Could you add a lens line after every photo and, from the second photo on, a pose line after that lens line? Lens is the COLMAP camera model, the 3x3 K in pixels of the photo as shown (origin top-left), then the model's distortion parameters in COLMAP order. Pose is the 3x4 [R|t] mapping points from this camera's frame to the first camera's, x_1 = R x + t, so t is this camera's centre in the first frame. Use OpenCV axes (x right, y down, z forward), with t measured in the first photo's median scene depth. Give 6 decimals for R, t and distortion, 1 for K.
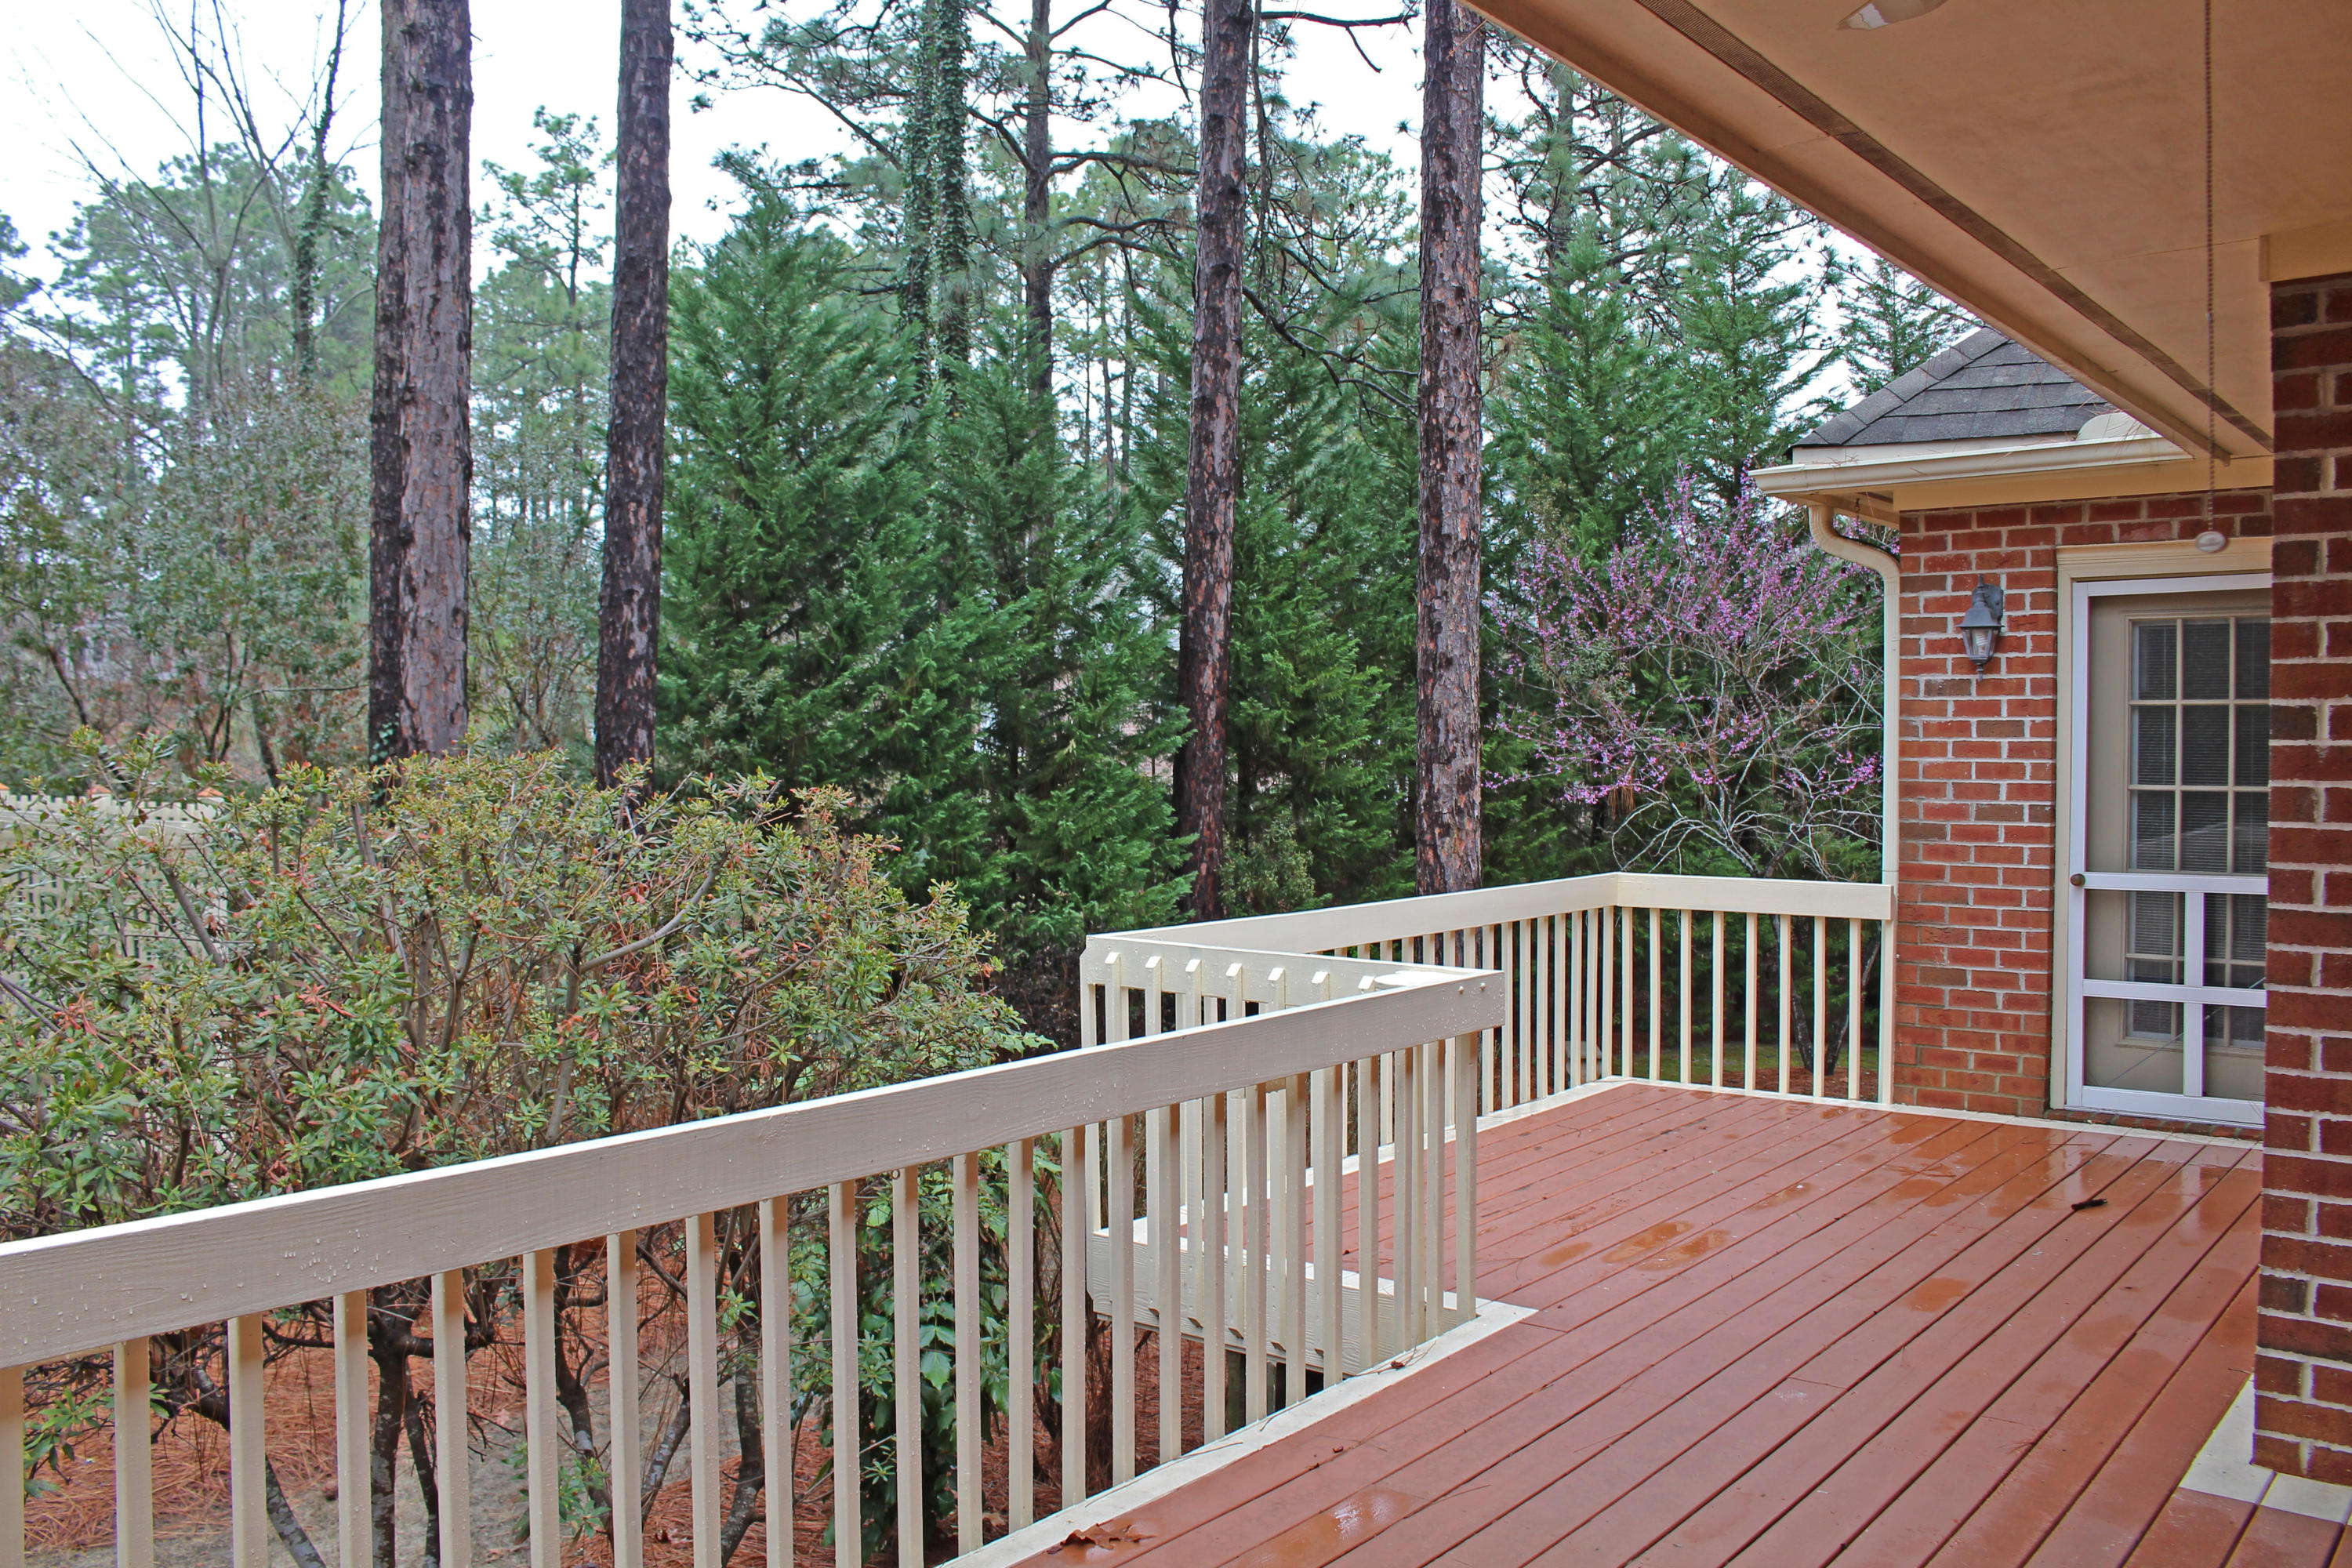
lens RADIAL K [[1884.9, 0, 1185.2], [0, 1884.9, 779.6], [0, 0, 1]] dist [-0.142888, 0.058389]
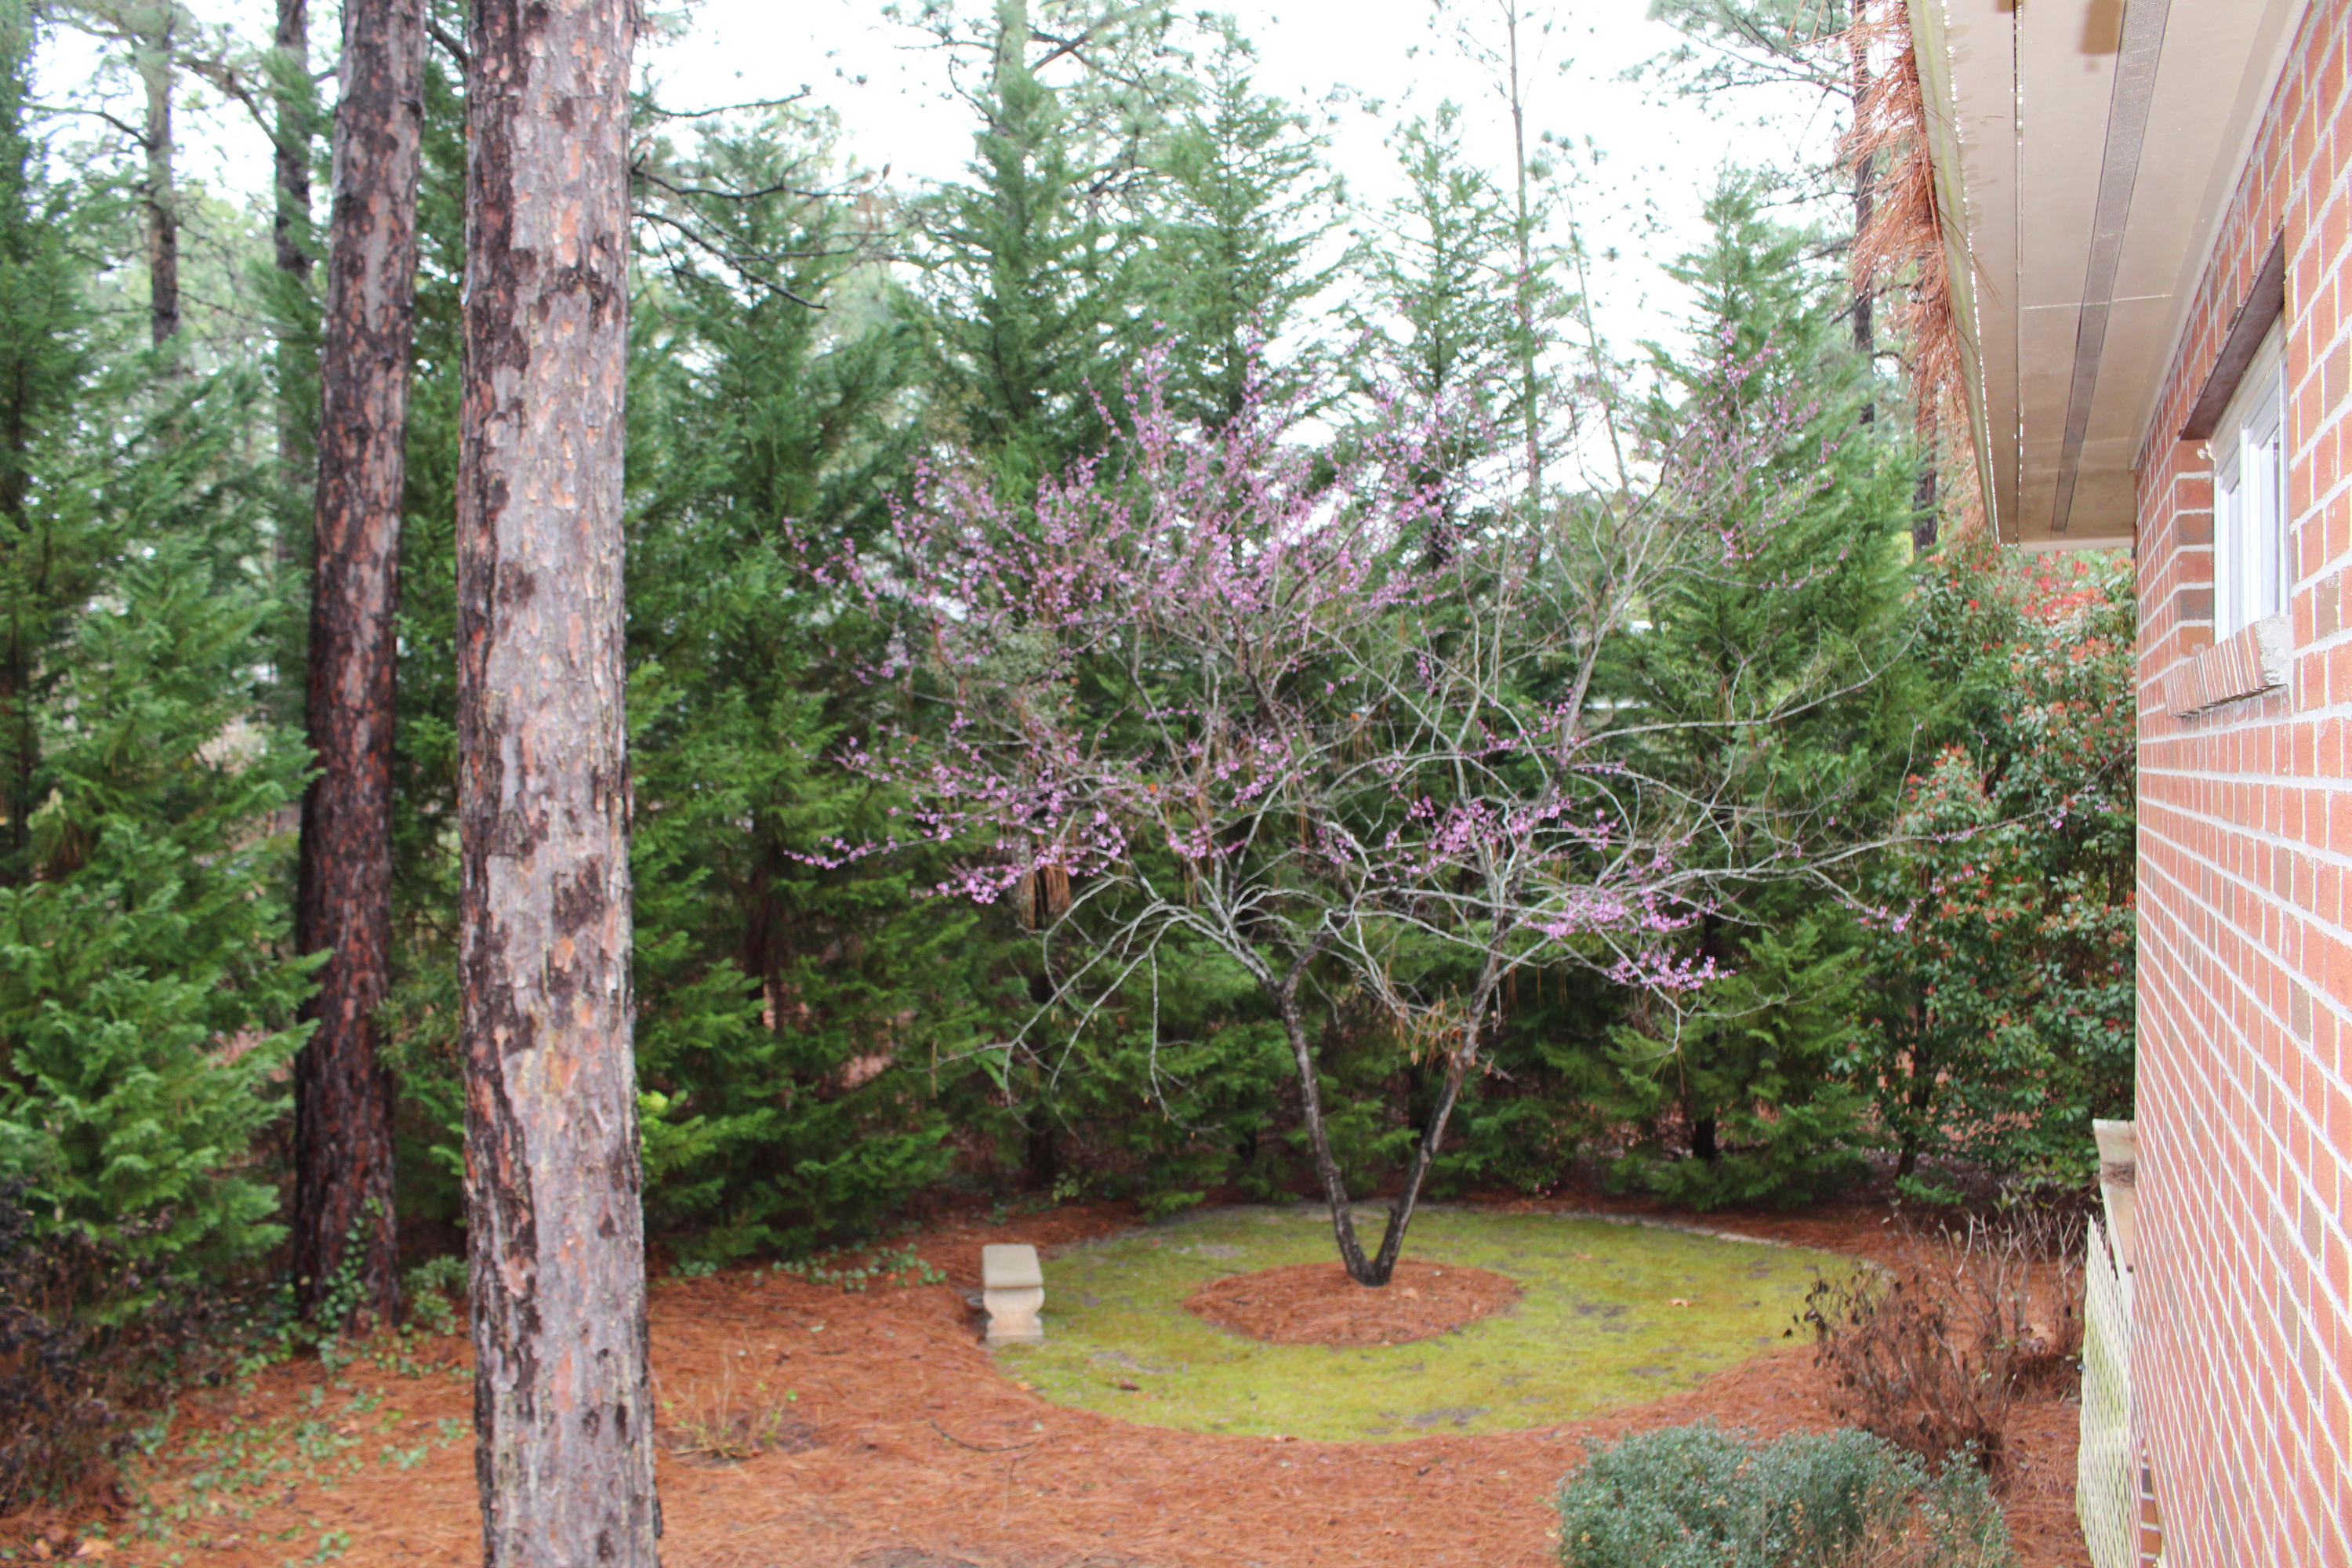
lens RADIAL K [[1884.9, 0, 1177.6], [0, 1884.9, 790.6], [0, 0, 1]] dist [-0.142888, 0.058389]
pose [[0.964868, -0.008349, 0.262601, 0.108974], [0.011805, 0.999863, -0.011583, -0.010175], [-0.262468, 0.014276, 0.964835, 0.393145]]
